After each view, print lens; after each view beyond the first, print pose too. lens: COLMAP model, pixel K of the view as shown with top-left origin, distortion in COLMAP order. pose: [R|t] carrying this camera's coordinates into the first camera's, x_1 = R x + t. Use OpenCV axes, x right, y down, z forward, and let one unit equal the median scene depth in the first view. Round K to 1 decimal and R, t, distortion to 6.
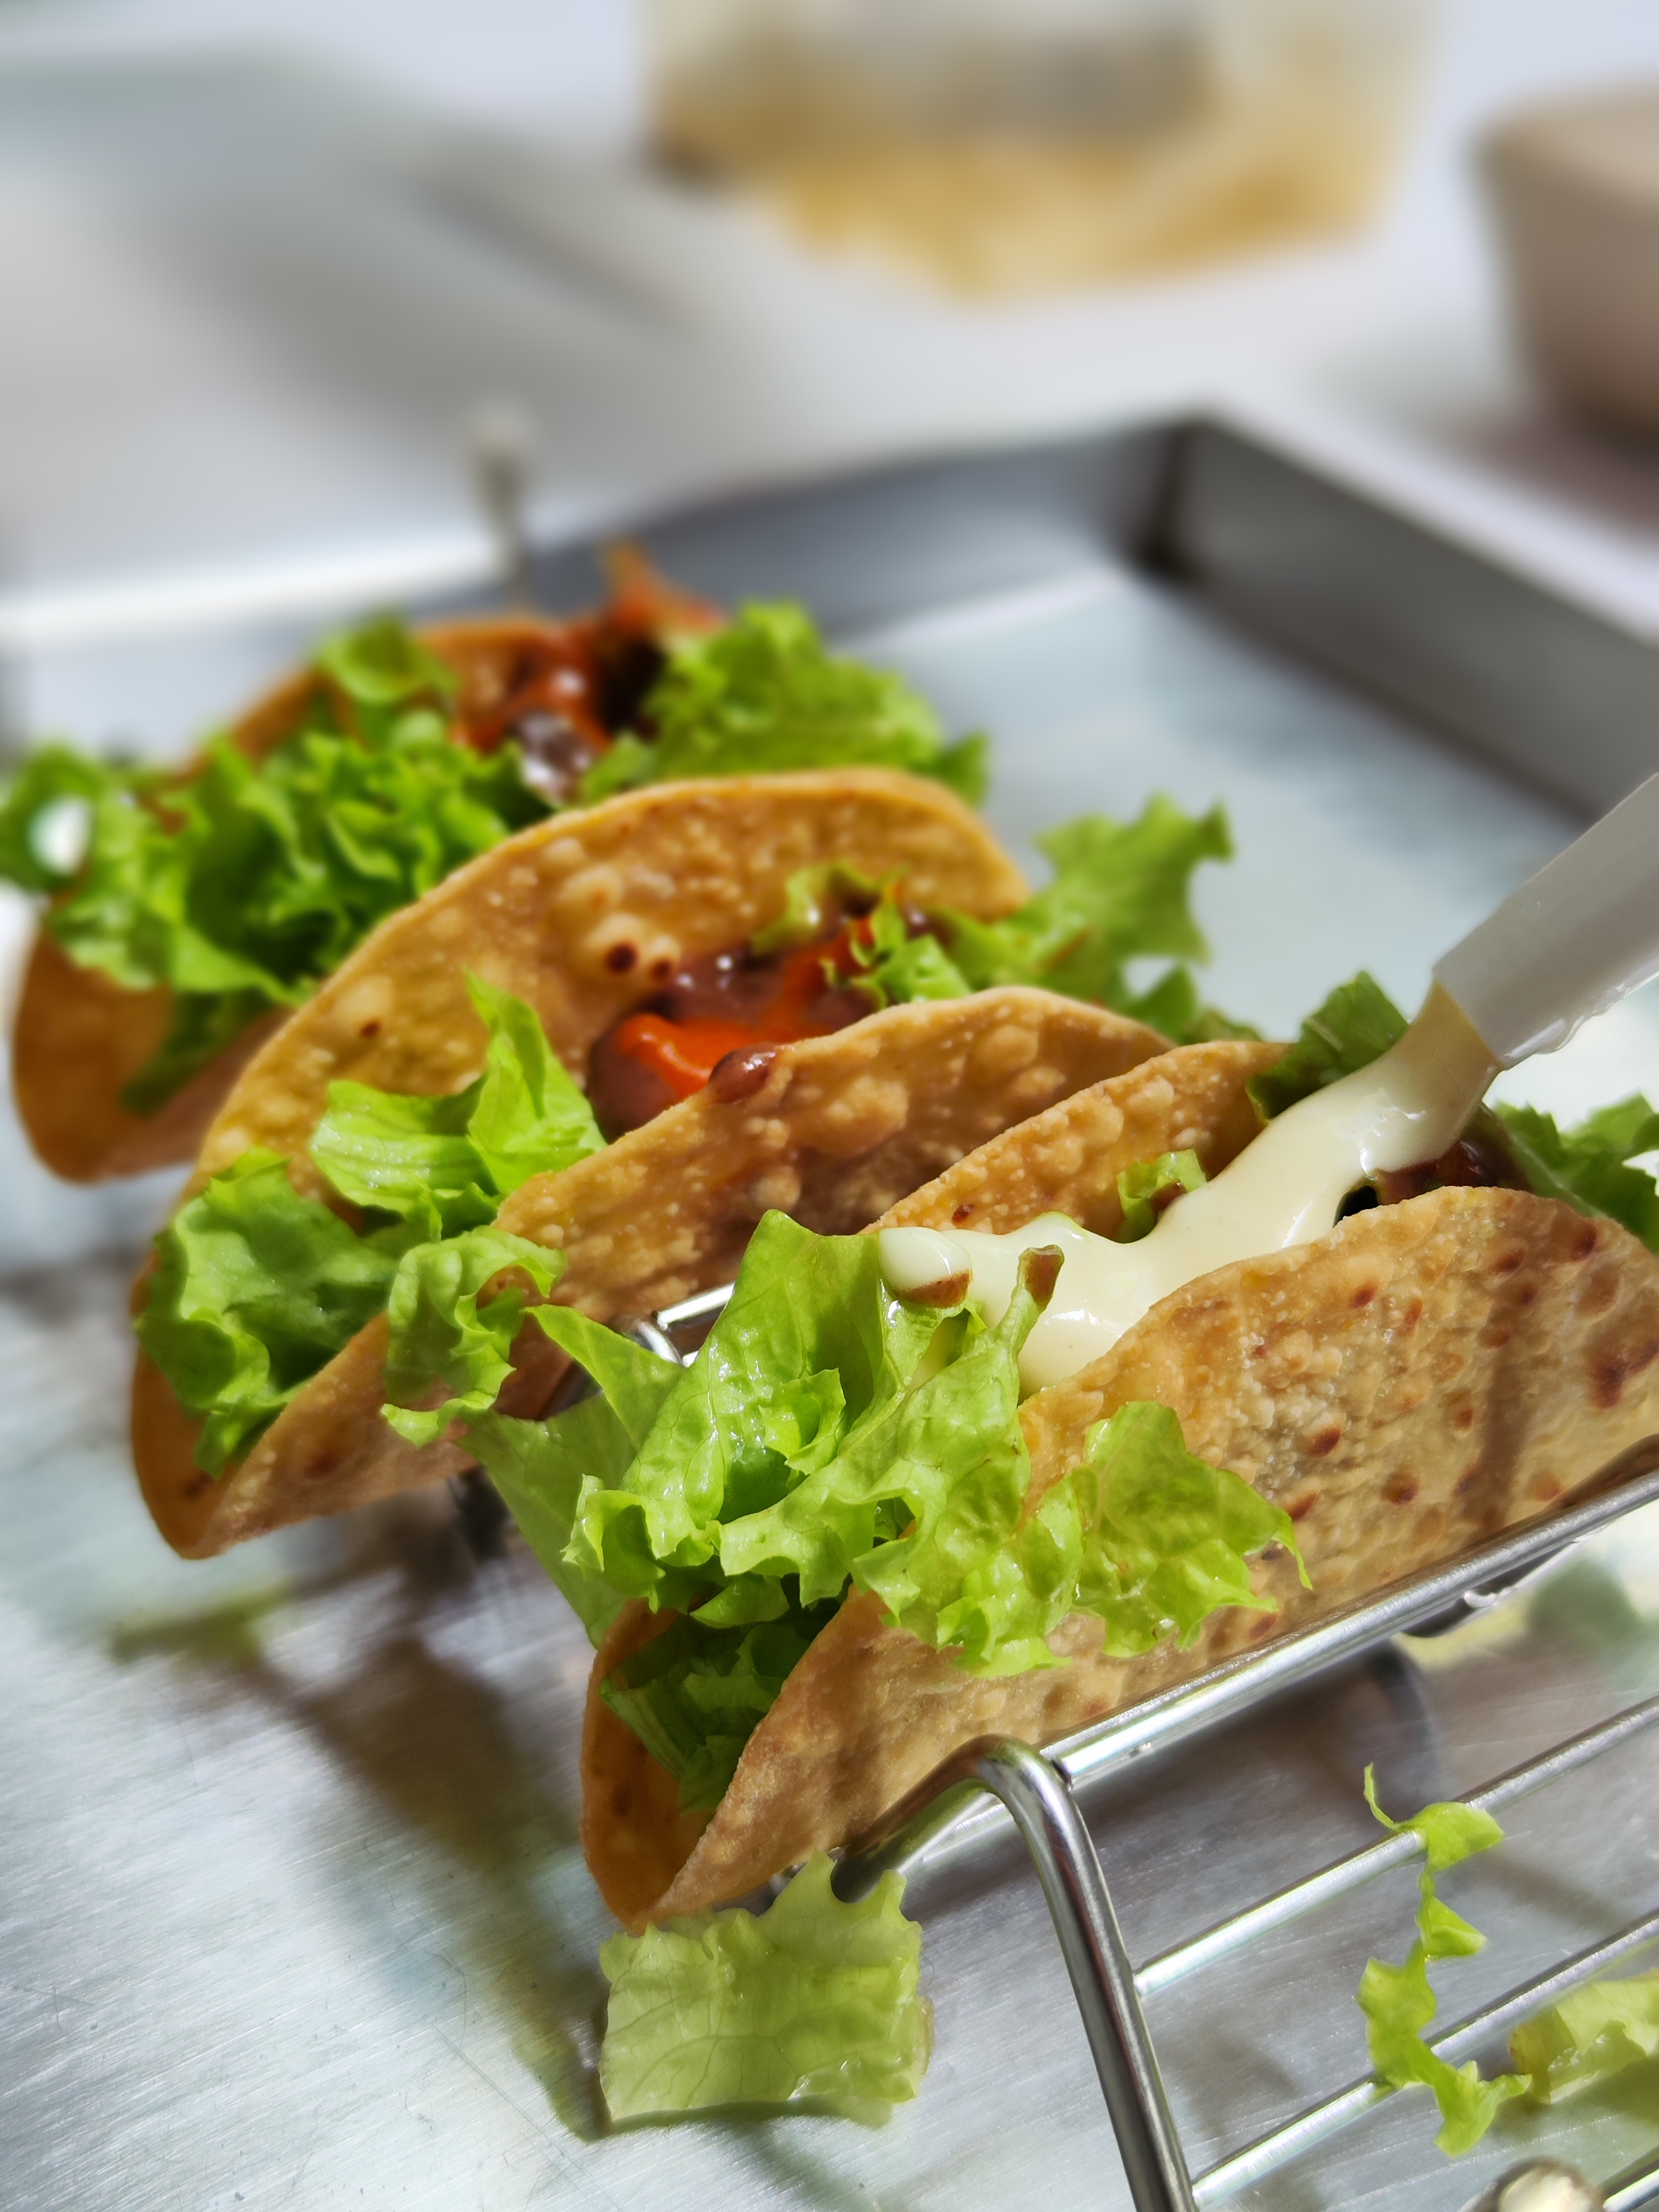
lens RADIAL K [[3147.2, 0, 830.1], [0, 3147.2, 1107.7], [0, 0, 1]] dist [0.009326, -0.070600]
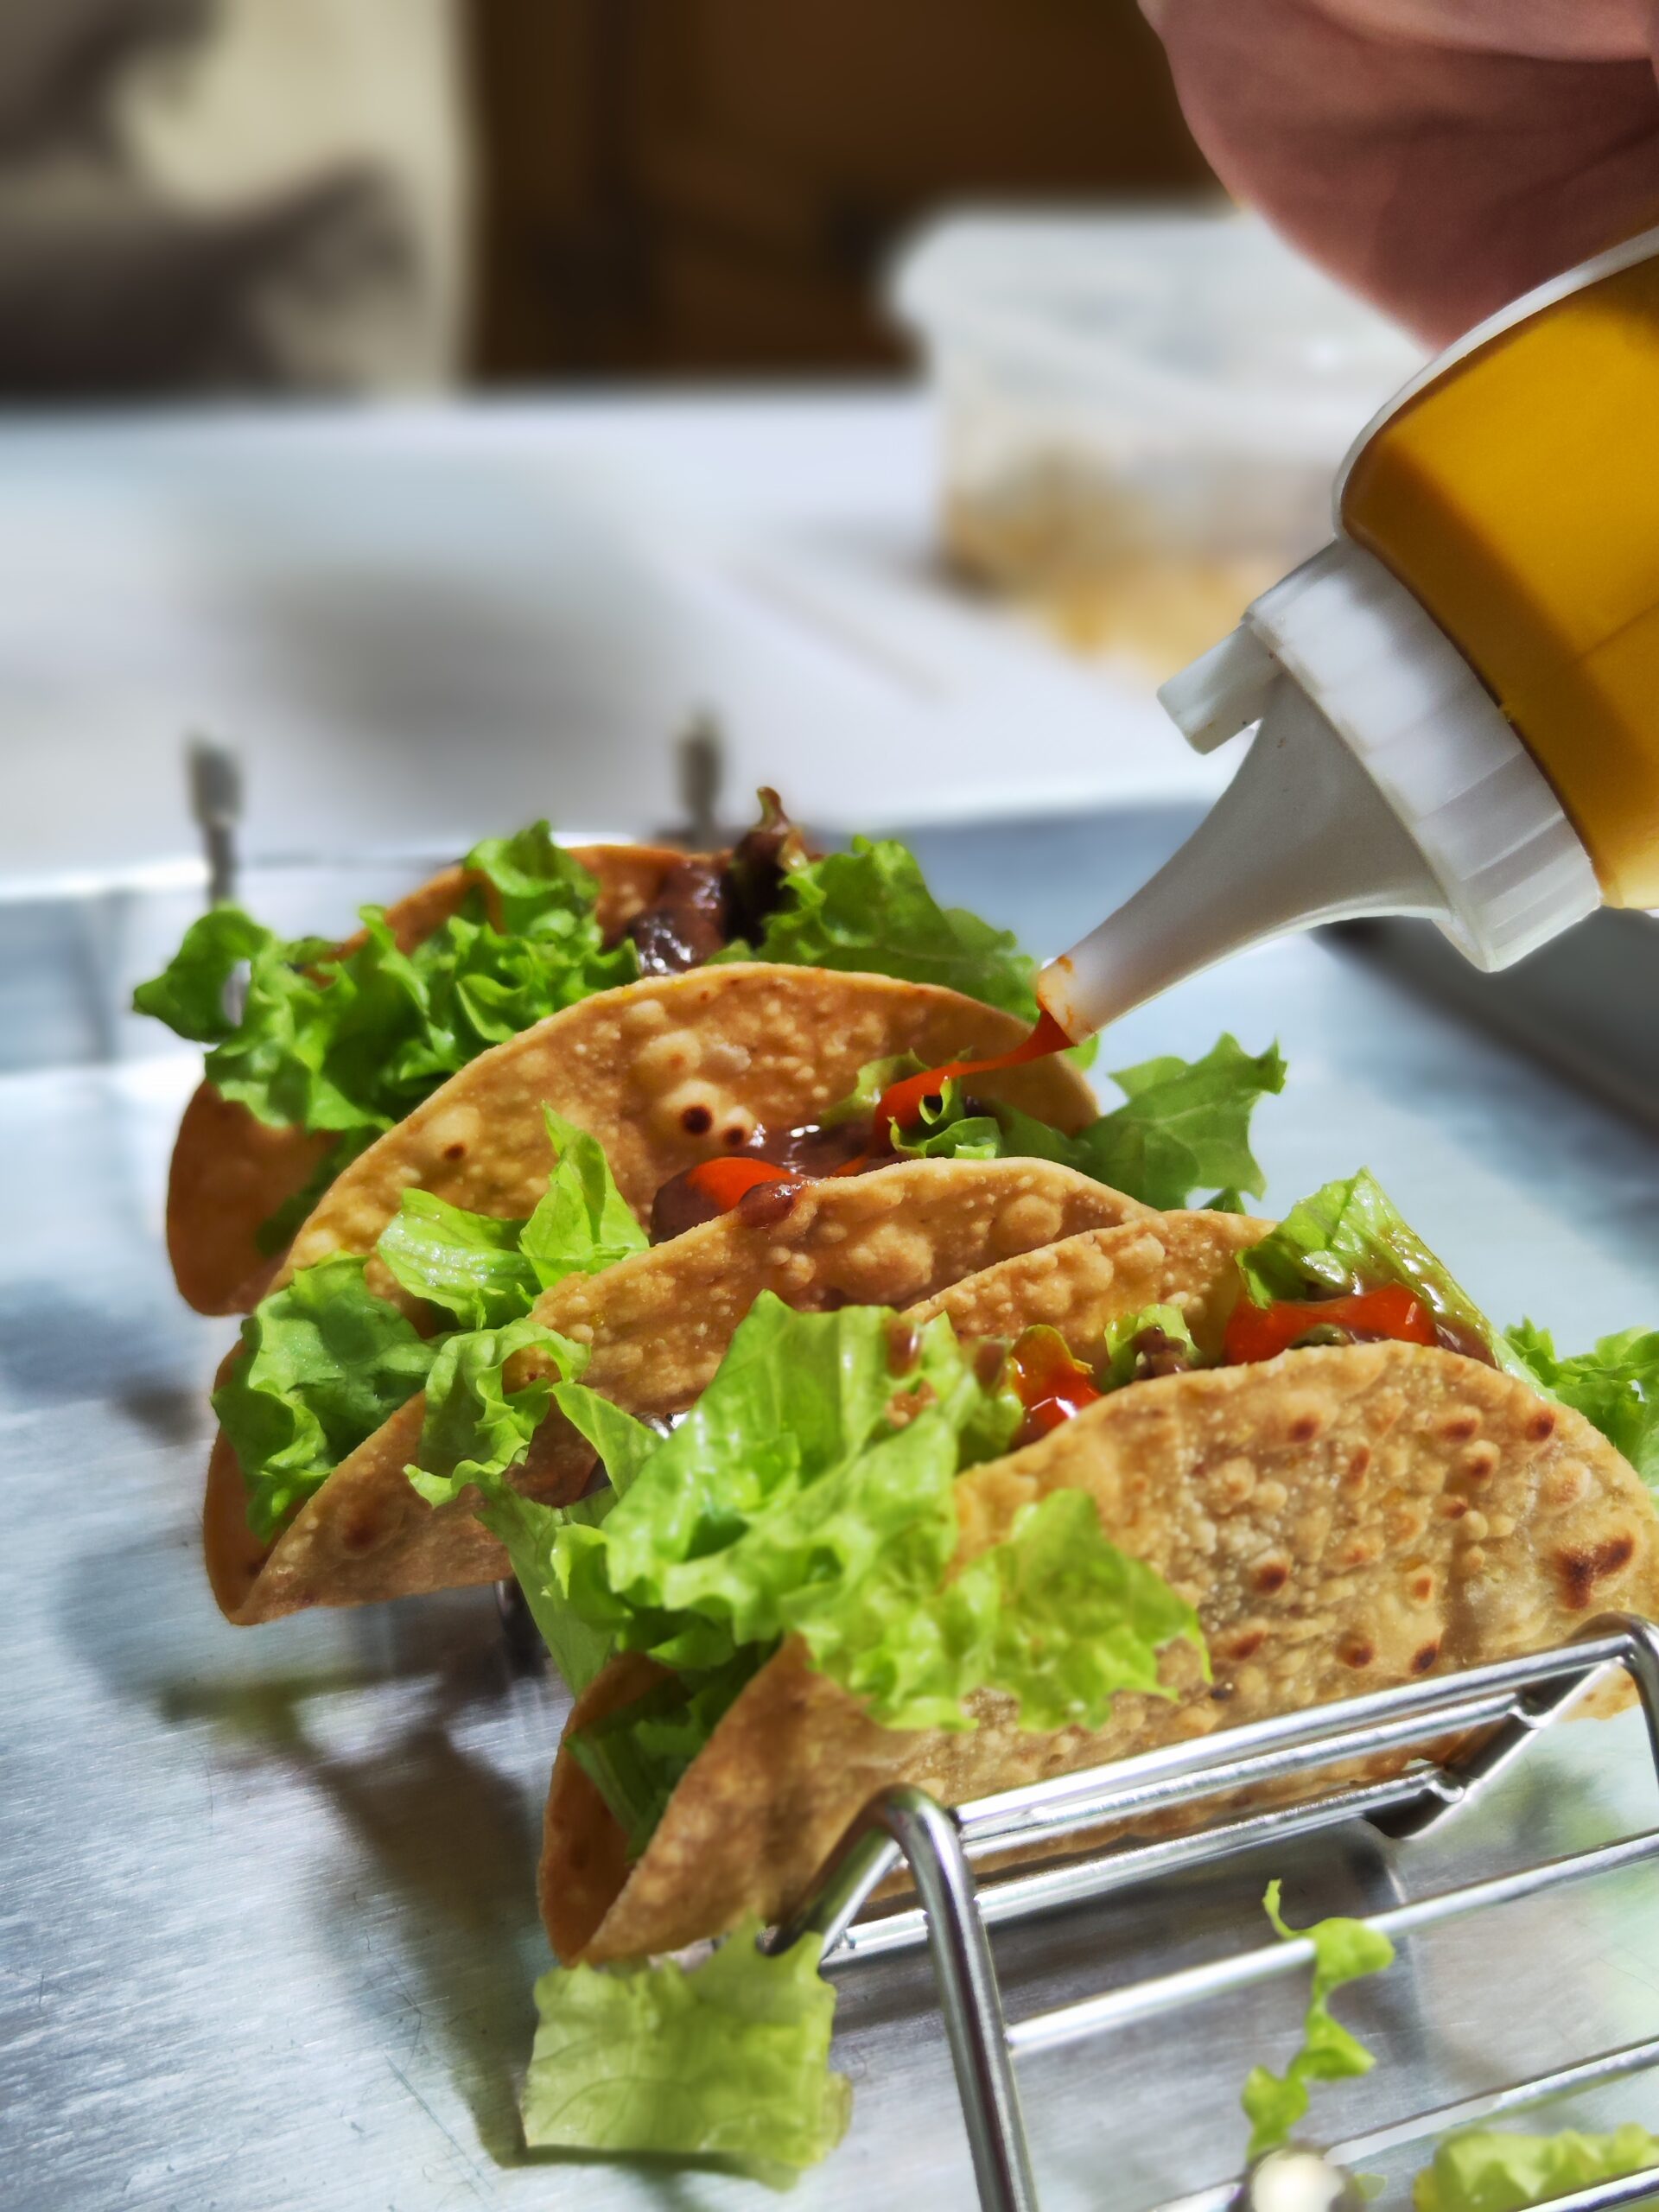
lens RADIAL K [[3147.2, 0, 830.1], [0, 3147.2, 1107.7], [0, 0, 1]] dist [0.009326, -0.070600]
pose [[0.989961, 0.078214, -0.117726, 0.120488], [-0.095747, 0.983804, -0.151534, 0.122005], [0.103967, 0.161284, 0.981416, -0.075632]]
